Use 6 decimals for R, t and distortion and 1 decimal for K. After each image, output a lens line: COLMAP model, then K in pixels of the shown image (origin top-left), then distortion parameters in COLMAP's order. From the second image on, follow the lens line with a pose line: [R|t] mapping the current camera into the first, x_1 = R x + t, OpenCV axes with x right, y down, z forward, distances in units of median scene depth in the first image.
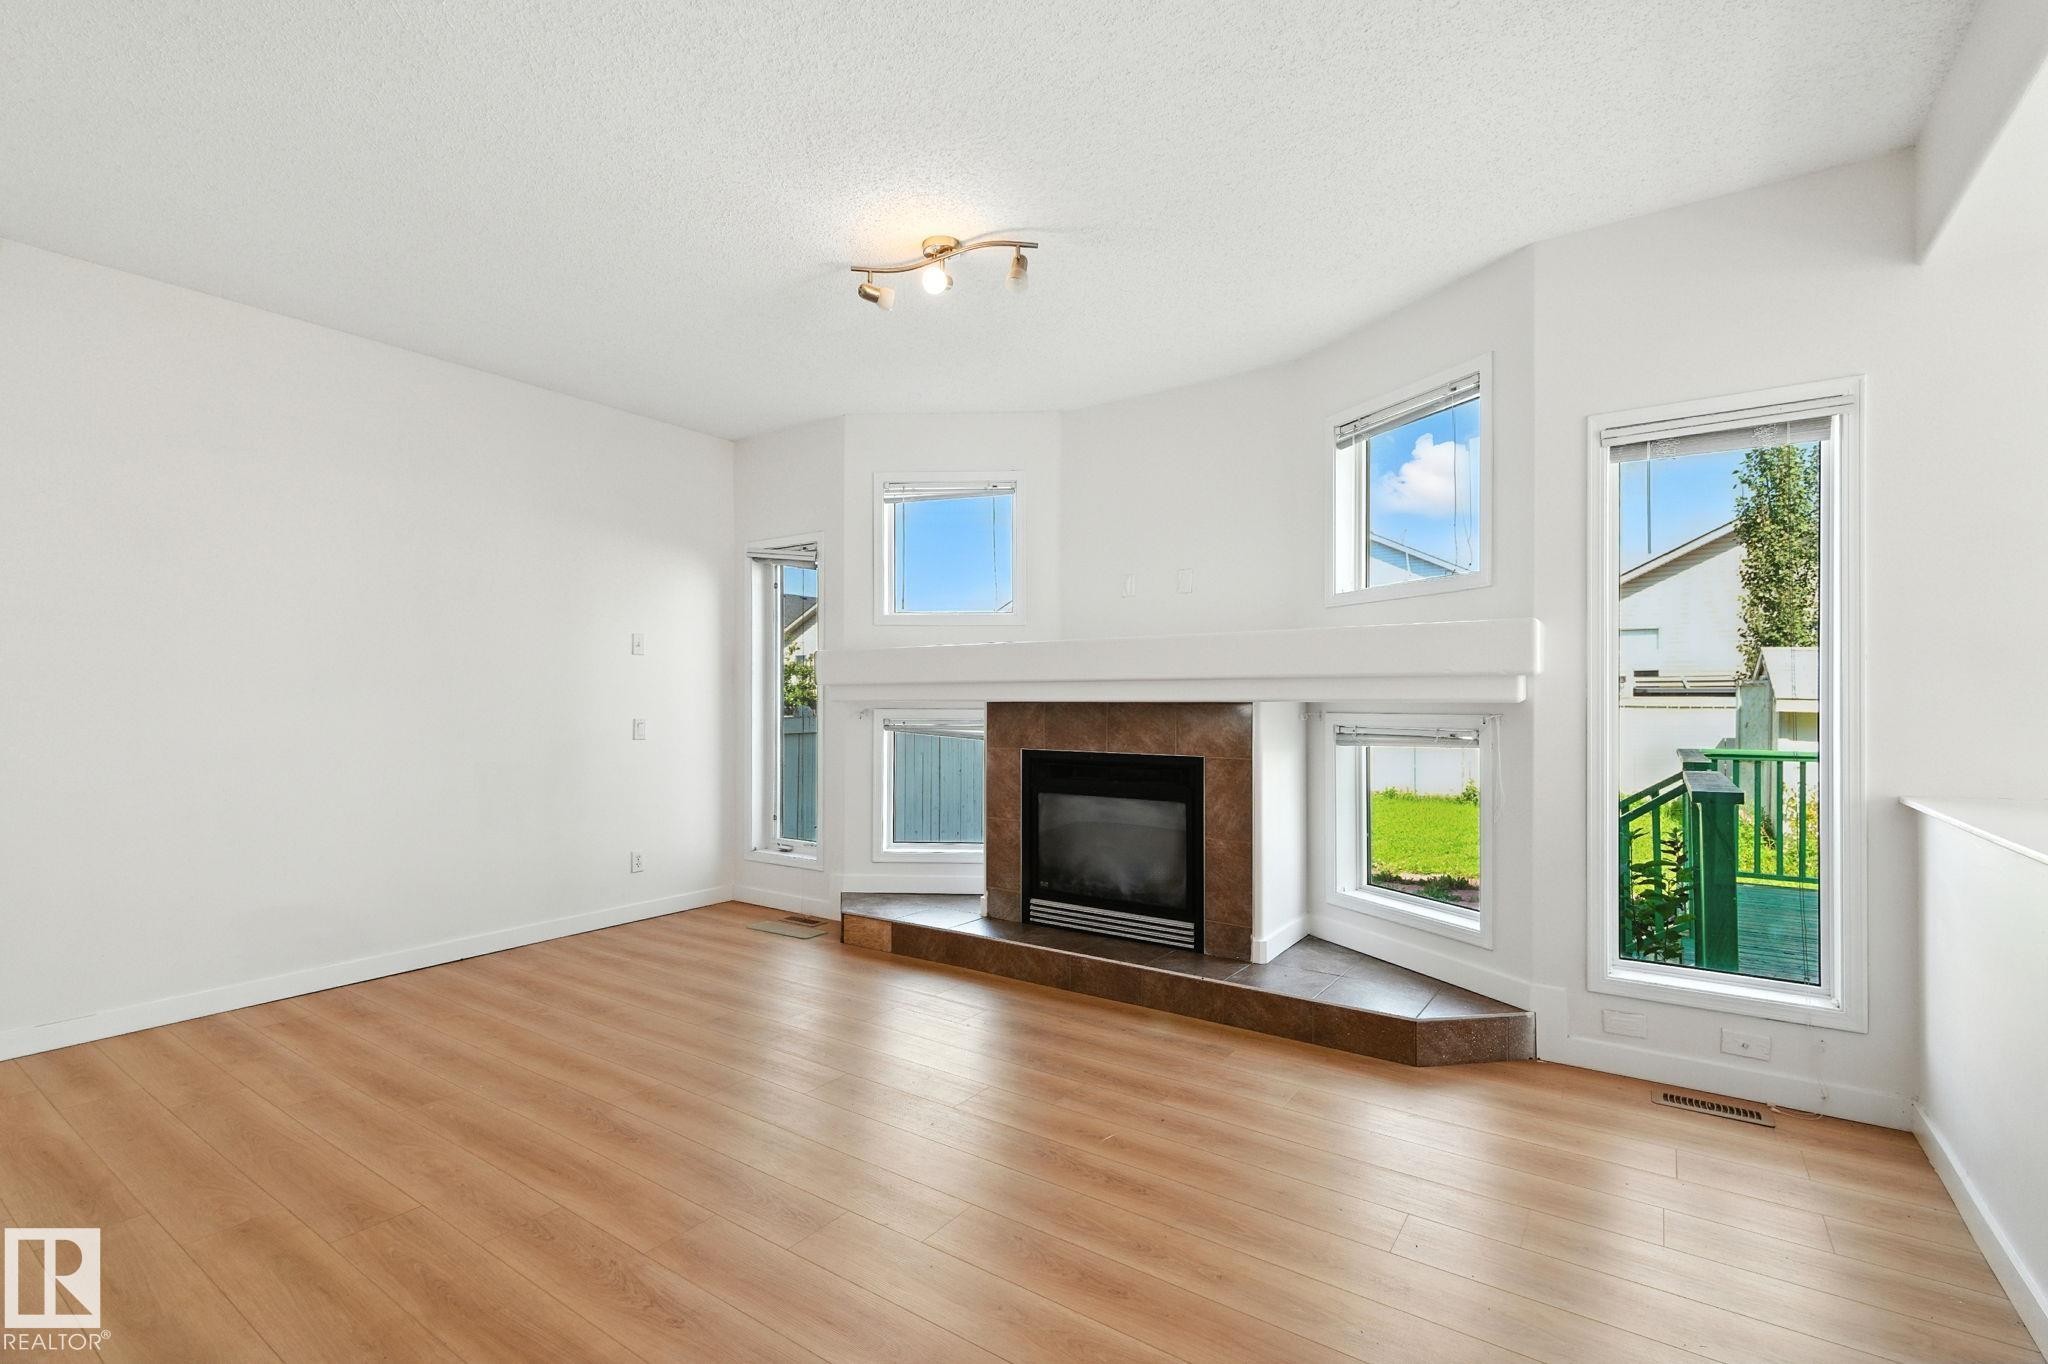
lens RADIAL K [[917.9, 0, 1015.8], [0, 917.9, 690.7], [0, 0, 1]] dist [0.004412, -0.000786]
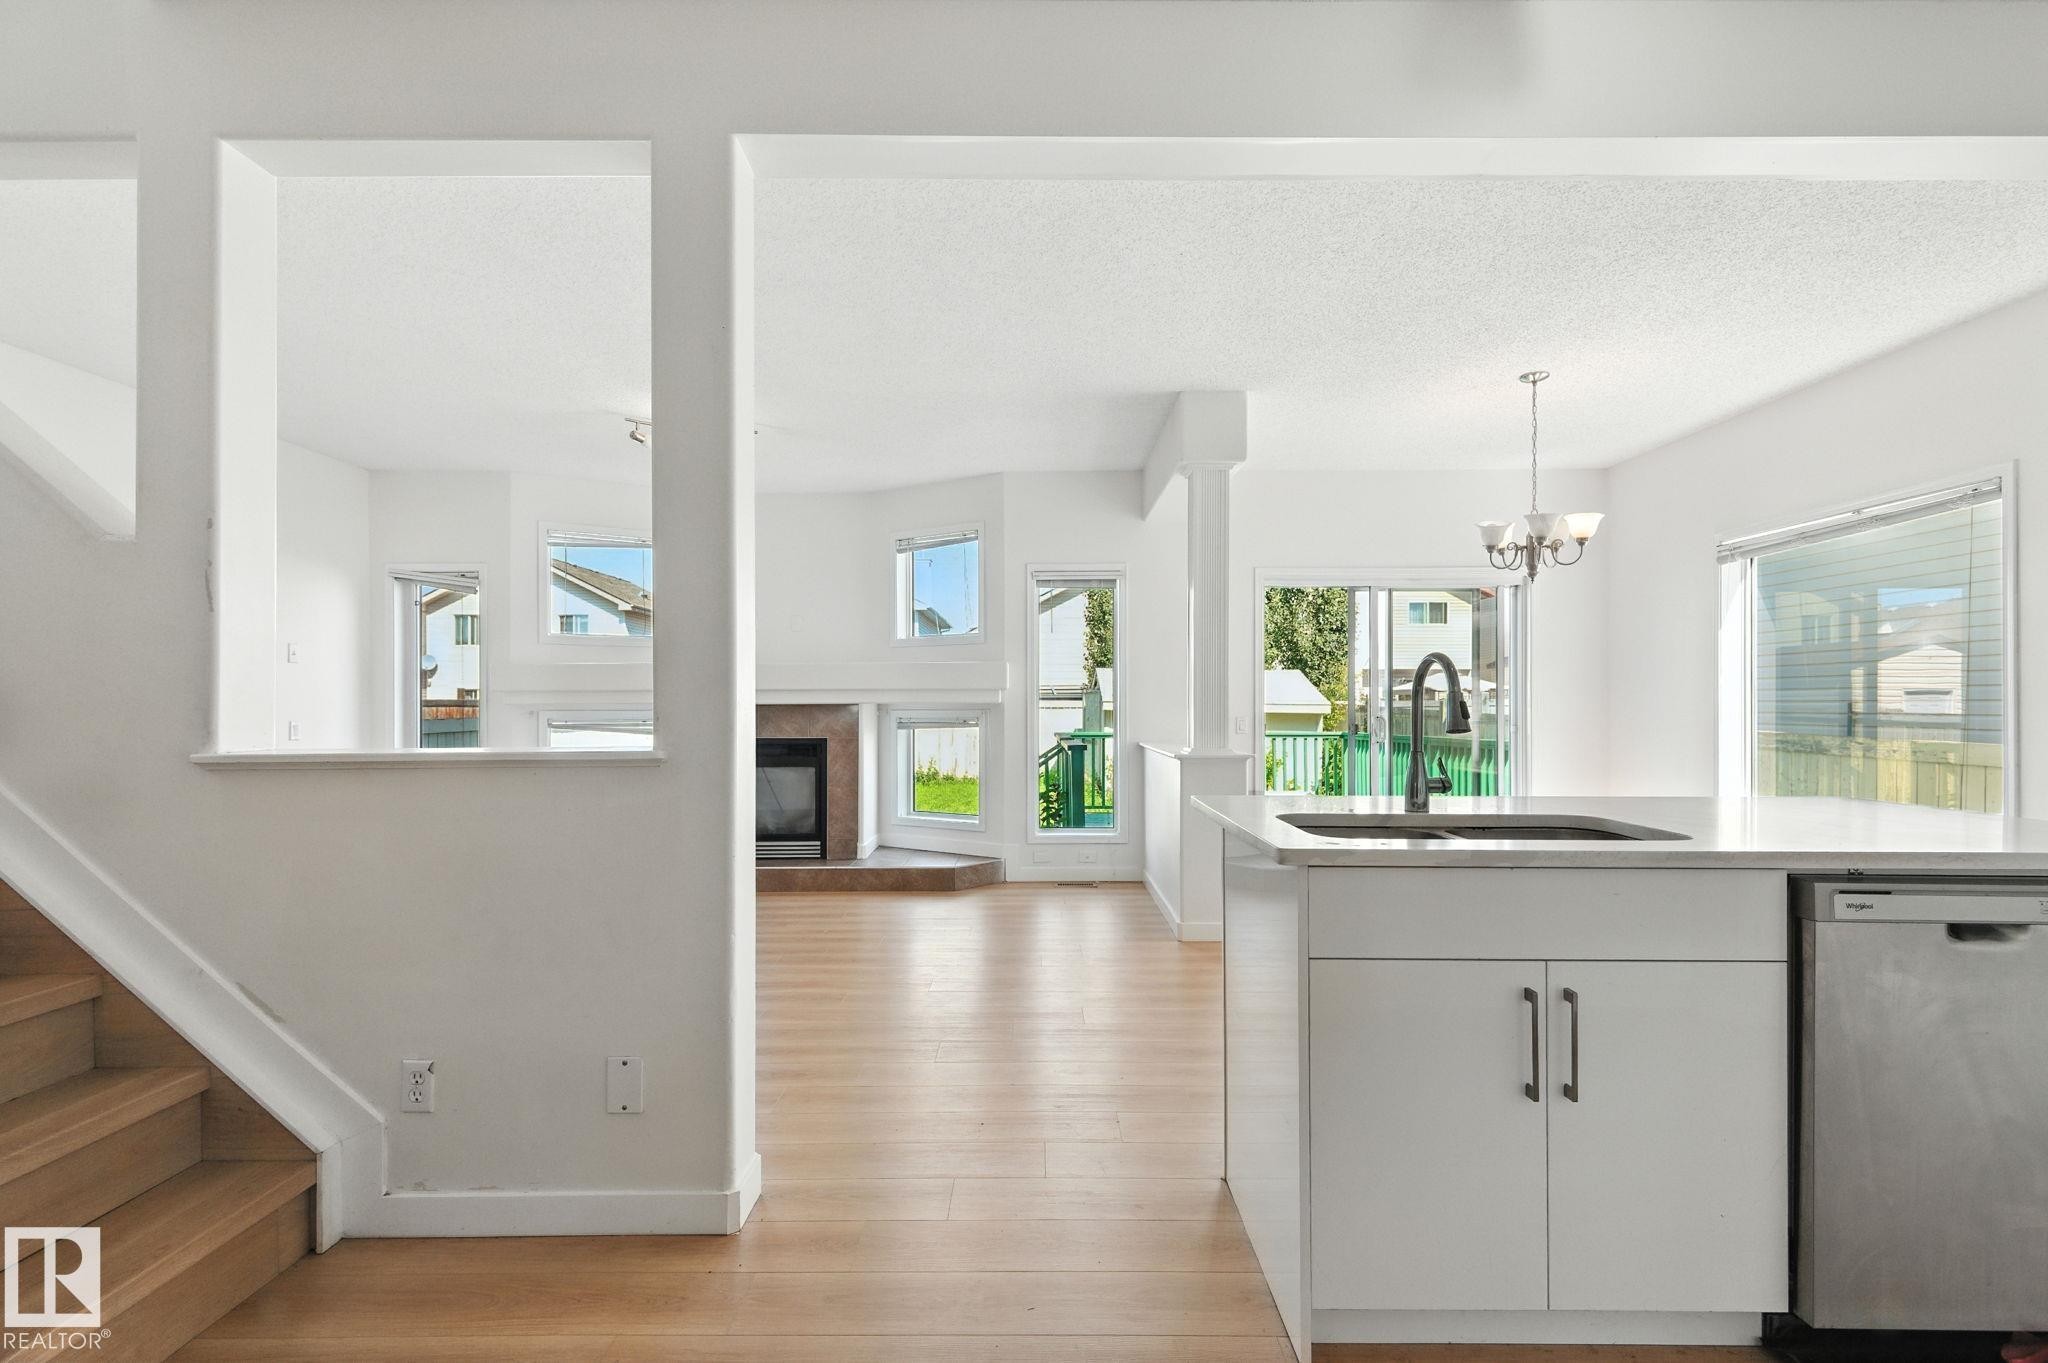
lens RADIAL K [[917.9, 0, 1025.9], [0, 917.9, 690.7], [0, 0, 1]] dist [0.004412, -0.000786]
pose [[0.823370, 0.004541, 0.567486, -0.431560], [-0.001472, 0.999982, -0.005866, -0.002352], [-0.567503, 0.003995, 0.823362, -0.543890]]
